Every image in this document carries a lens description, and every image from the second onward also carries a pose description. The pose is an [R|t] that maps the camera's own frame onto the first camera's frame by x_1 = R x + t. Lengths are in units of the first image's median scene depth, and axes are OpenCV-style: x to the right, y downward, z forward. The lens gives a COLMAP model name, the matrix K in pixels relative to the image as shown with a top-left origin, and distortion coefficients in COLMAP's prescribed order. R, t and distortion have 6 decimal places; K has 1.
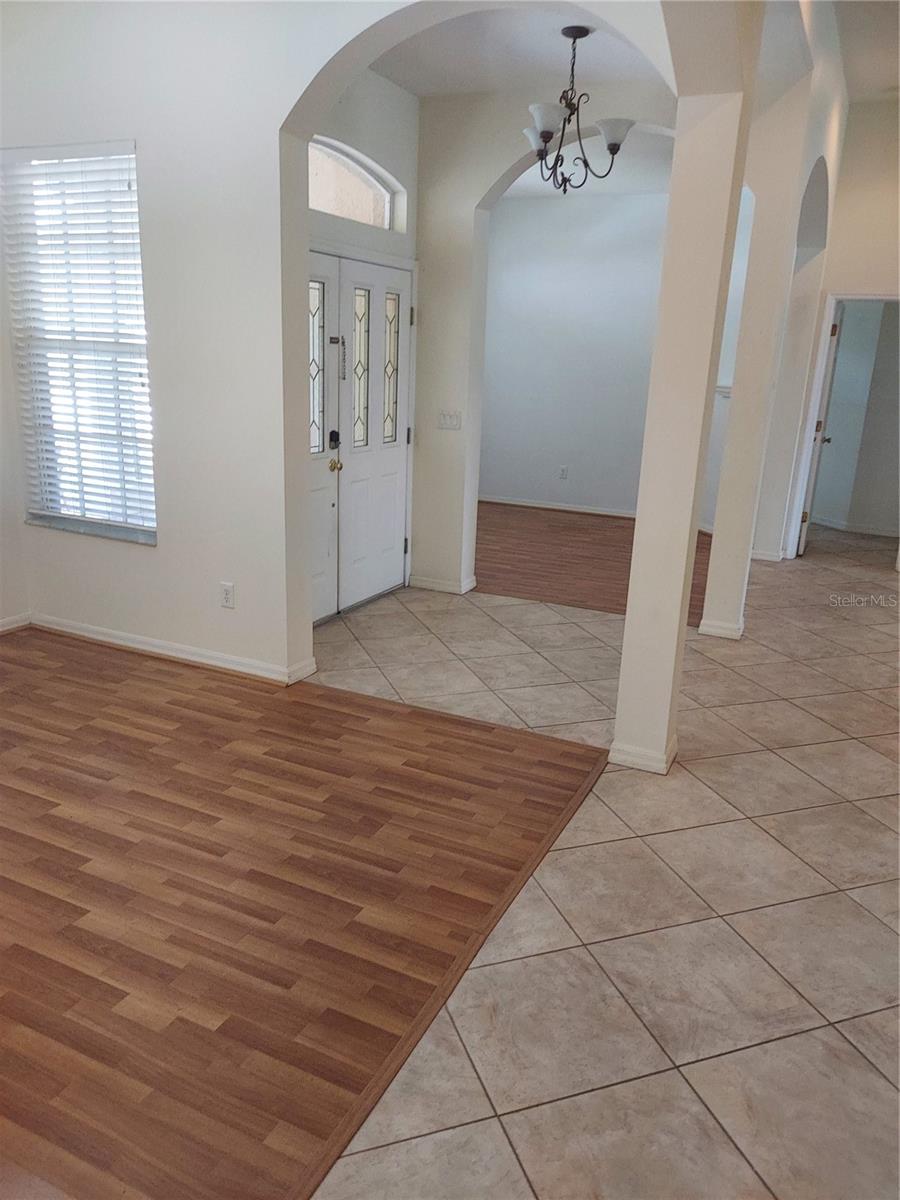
lens RADIAL K [[878.8, 0, 470.3], [0, 878.8, 592.9], [0, 0, 1]] dist [0.054651, -0.061265]
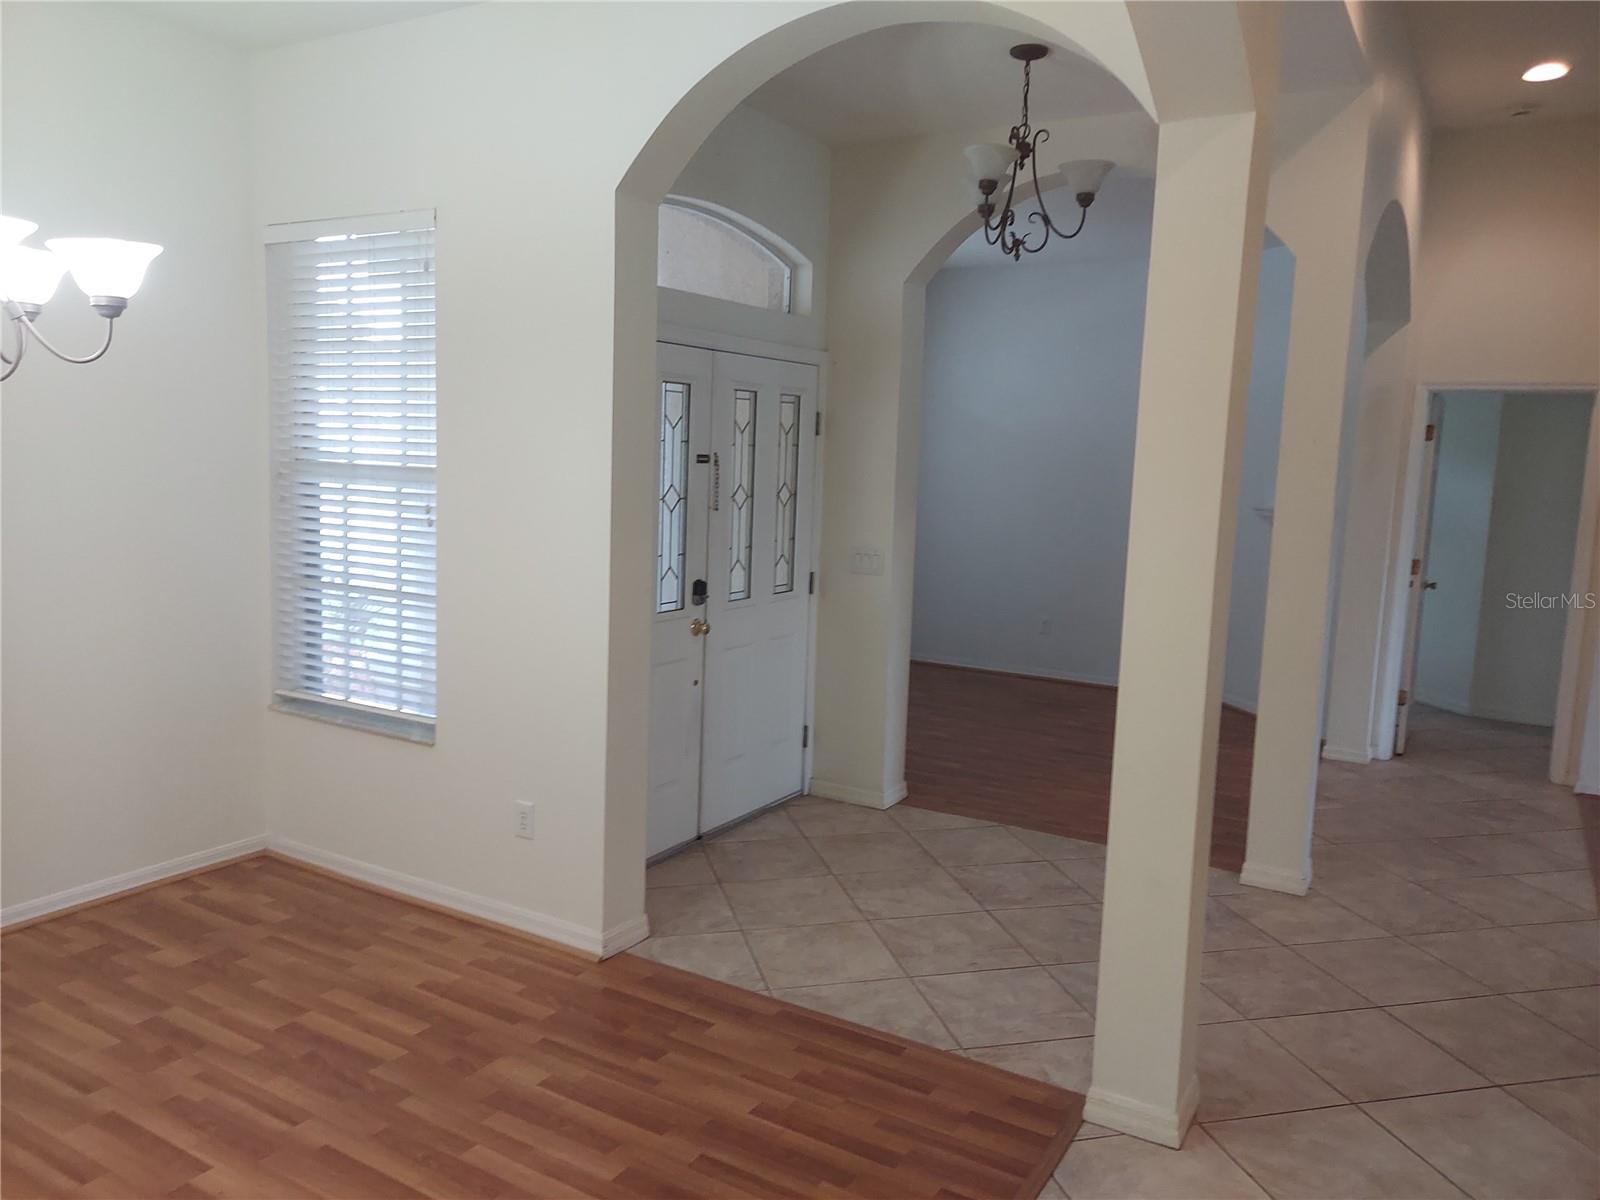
lens RADIAL K [[1171.7, 0, 816.2], [0, 1171.7, 588.8], [0, 0, 1]] dist [0.054651, -0.061265]
pose [[0.994562, 0.002721, -0.104112, 0.043599], [-0.018862, 0.987833, -0.154373, -0.035325], [0.102425, 0.155497, 0.982512, 0.083375]]
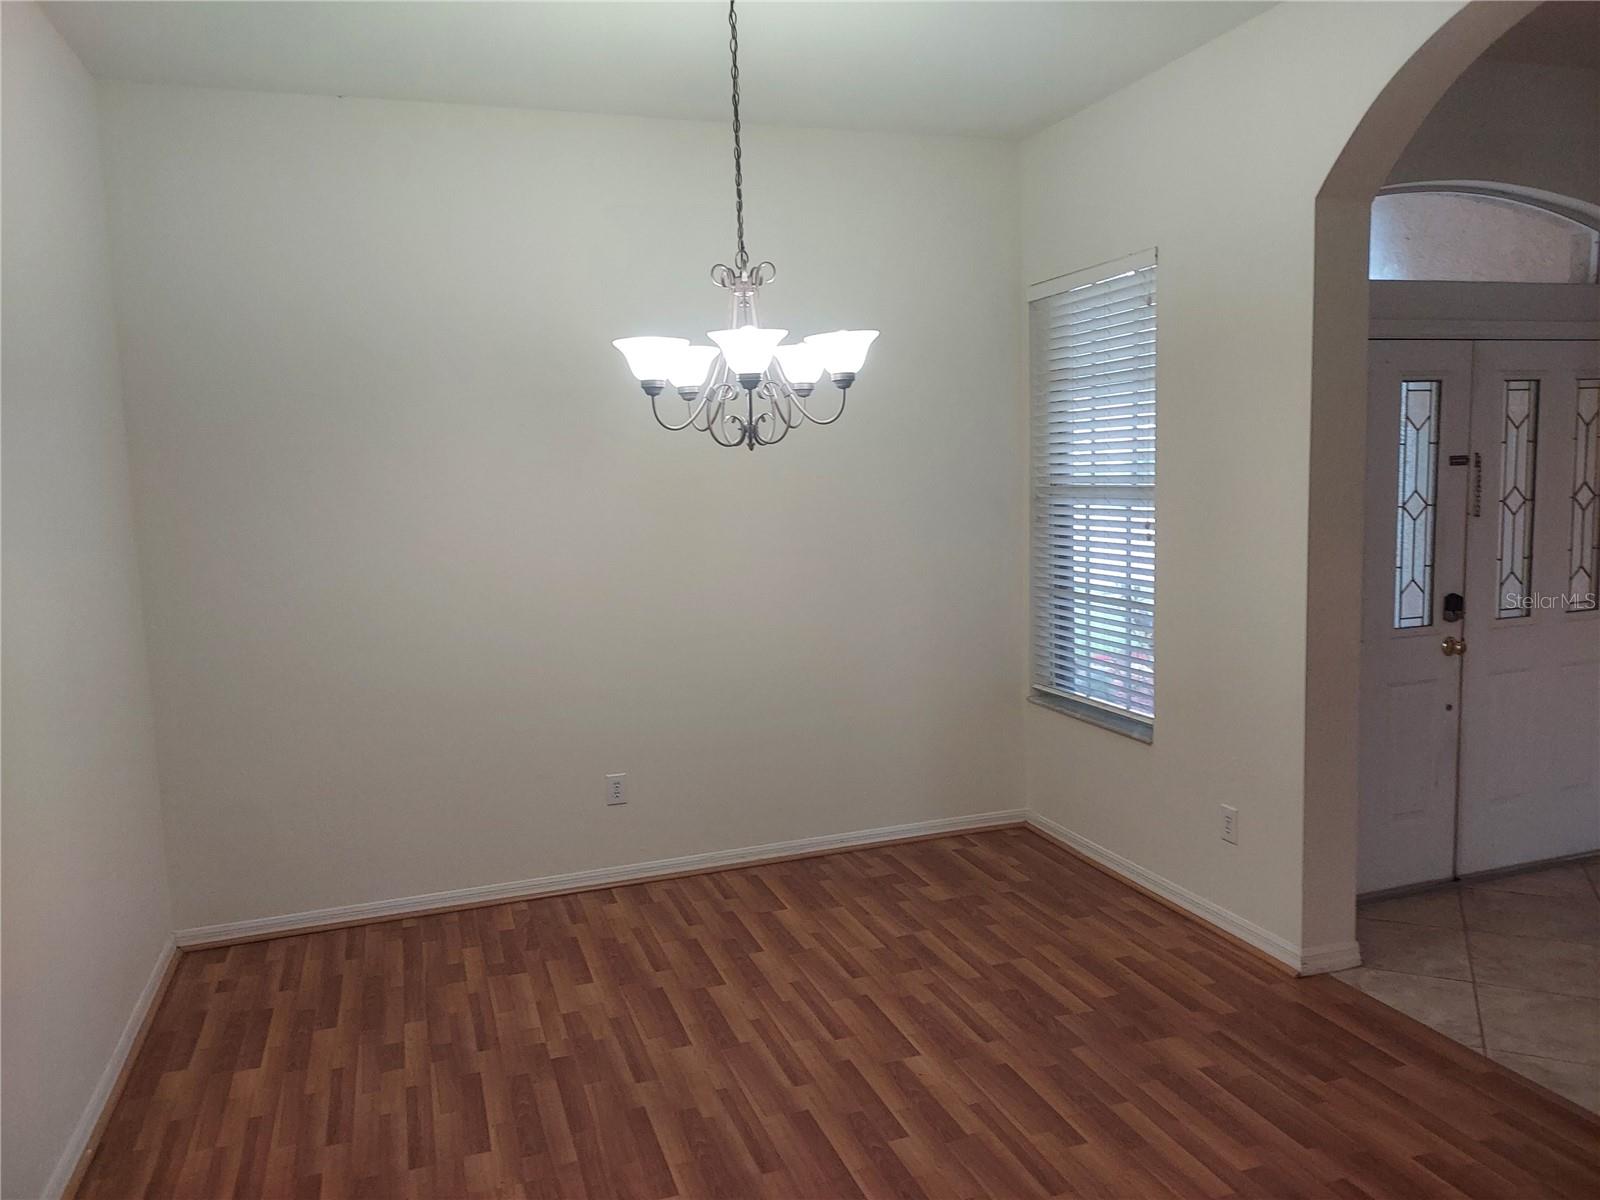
lens RADIAL K [[1171.7, 0, 820.8], [0, 1171.7, 586.2], [0, 0, 1]] dist [0.054651, -0.061265]
pose [[0.700257, 0.006568, -0.713860, 0.158434], [-0.129931, 0.984429, -0.118398, -0.028447], [0.701967, 0.175662, 0.690207, 0.075427]]
